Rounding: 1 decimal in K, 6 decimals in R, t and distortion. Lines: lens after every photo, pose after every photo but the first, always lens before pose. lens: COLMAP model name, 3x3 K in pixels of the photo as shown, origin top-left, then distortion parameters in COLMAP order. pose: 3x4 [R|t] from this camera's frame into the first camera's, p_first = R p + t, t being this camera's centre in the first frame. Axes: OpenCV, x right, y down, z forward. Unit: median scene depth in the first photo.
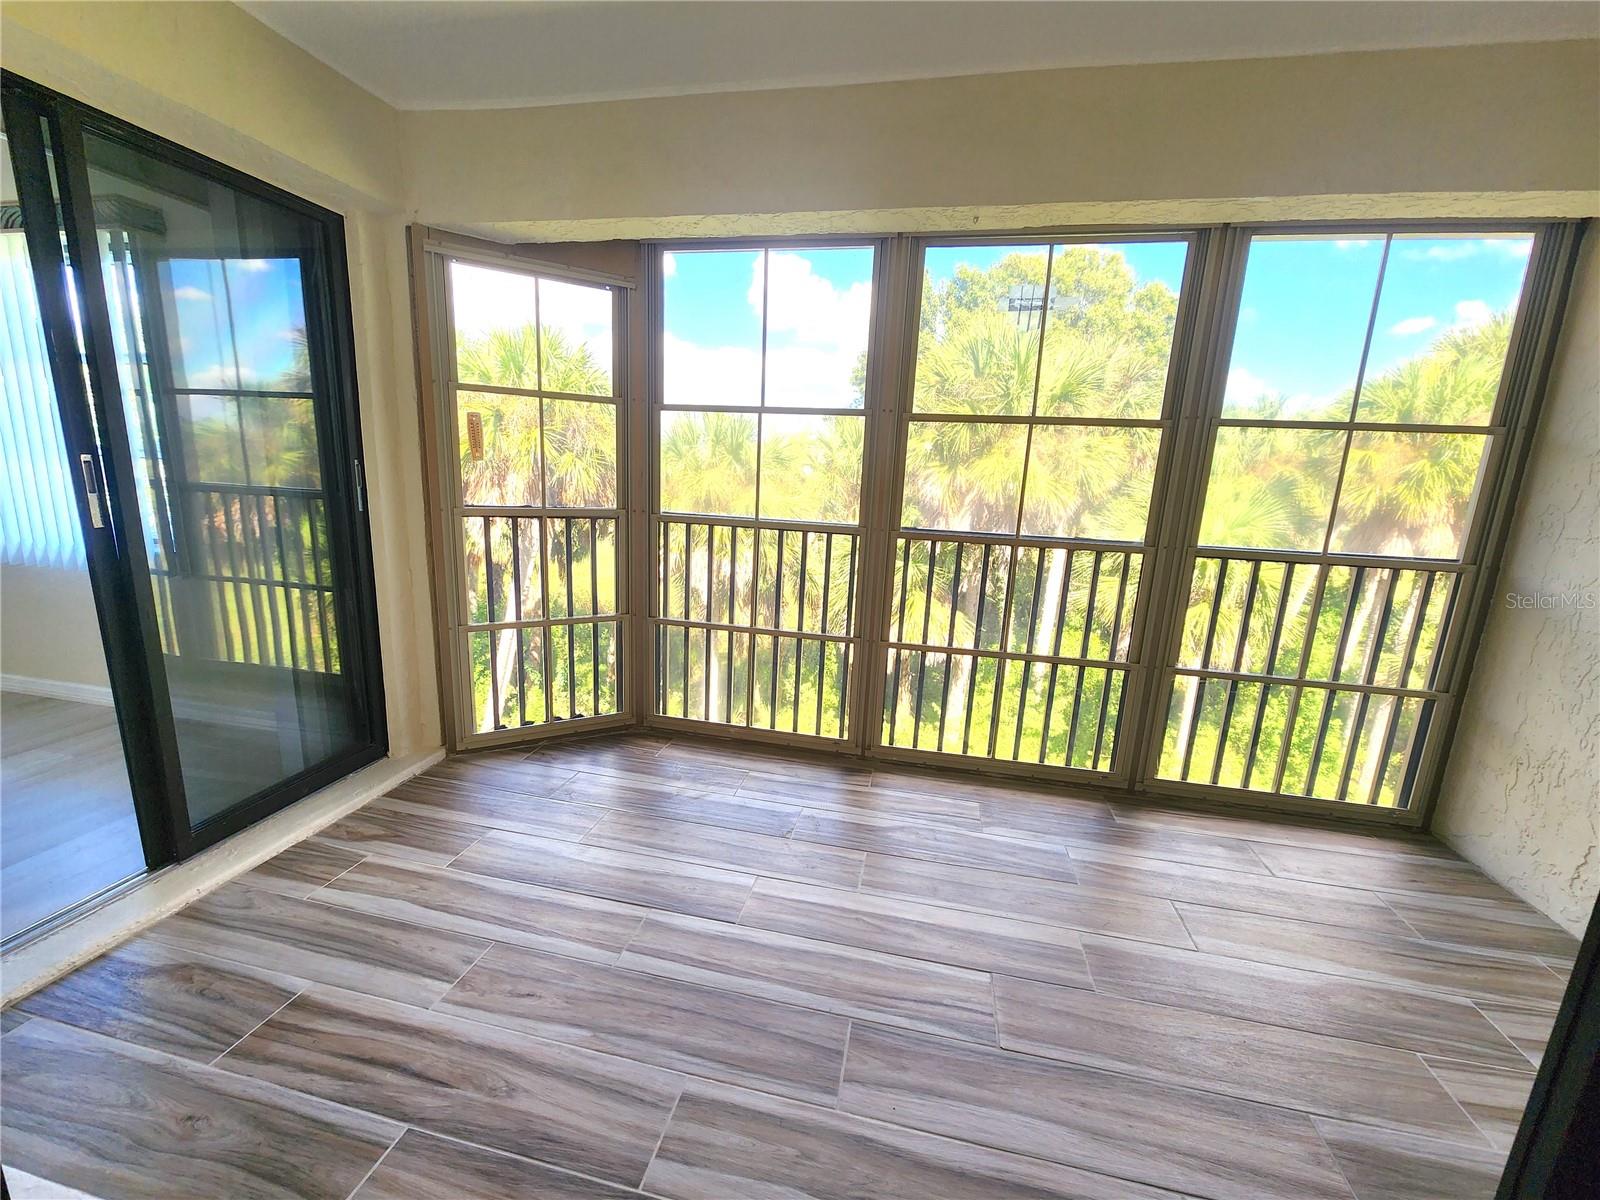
lens RADIAL K [[657.4, 0, 780.4], [0, 657.4, 603.9], [0, 0, 1]] dist [0.001954, -0.000632]
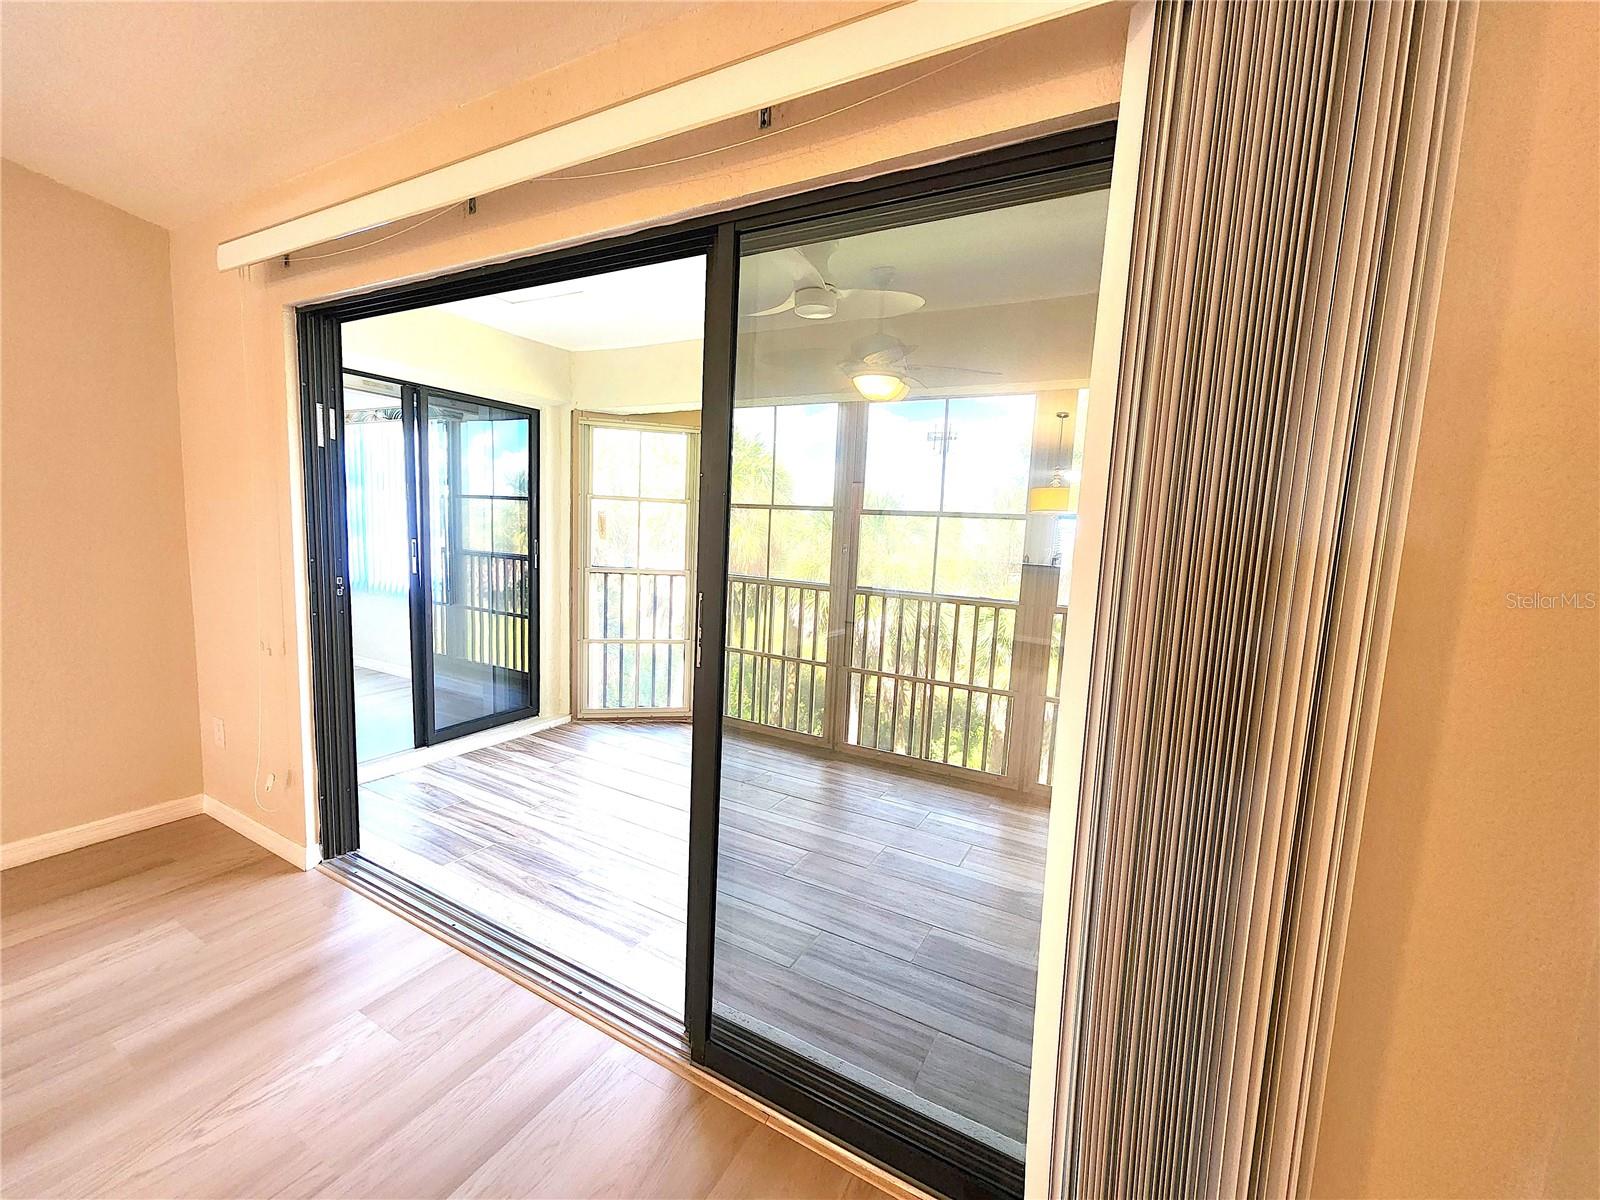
lens RADIAL K [[657.4, 0, 780.4], [0, 657.4, 603.9], [0, 0, 1]] dist [0.001954, -0.000632]
pose [[0.955616, 0.034317, -0.292611, 0.467291], [-0.062886, 0.994063, -0.088791, 0.062487], [0.287827, 0.103251, 0.952100, -0.435608]]
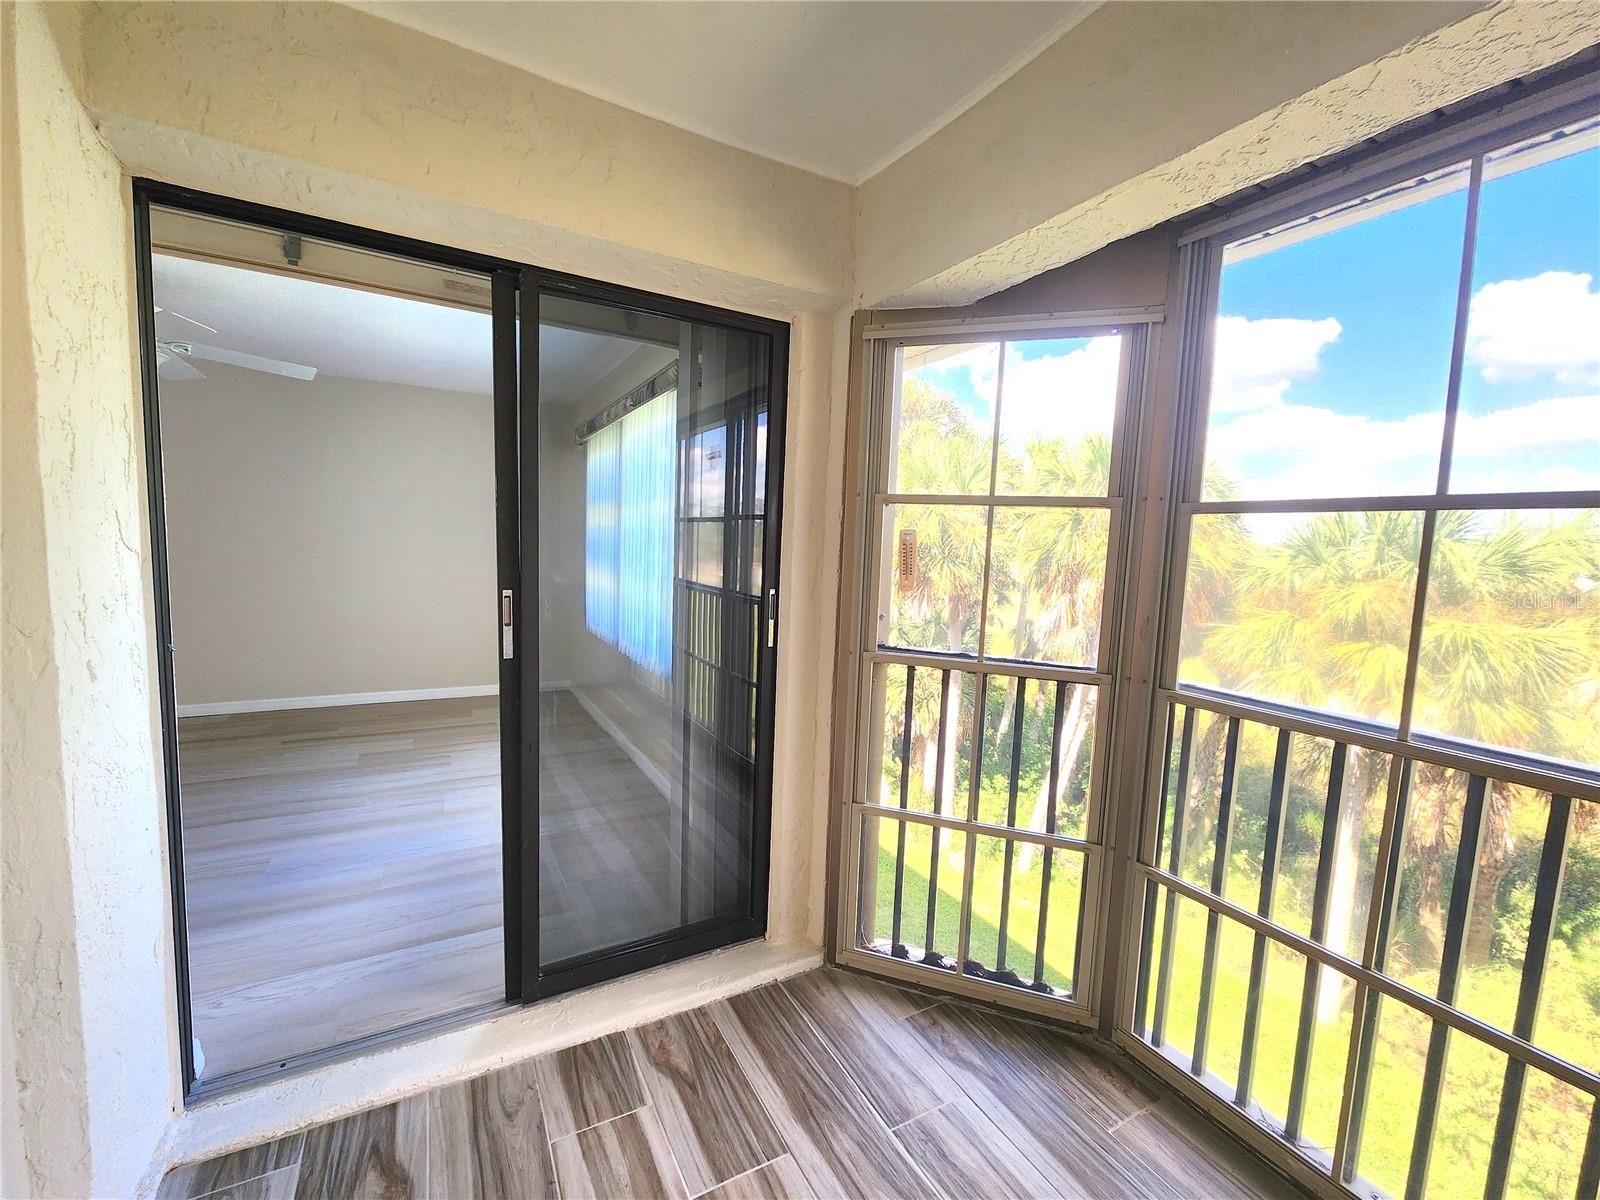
lens RADIAL K [[657.4, 0, 780.4], [0, 657.4, 603.9], [0, 0, 1]] dist [0.001954, -0.000632]
pose [[0.663236, 0.052910, -0.746537, 0.012795], [-0.163534, 0.983639, -0.075572, -0.125198], [0.730325, 0.172206, 0.661038, 0.404090]]
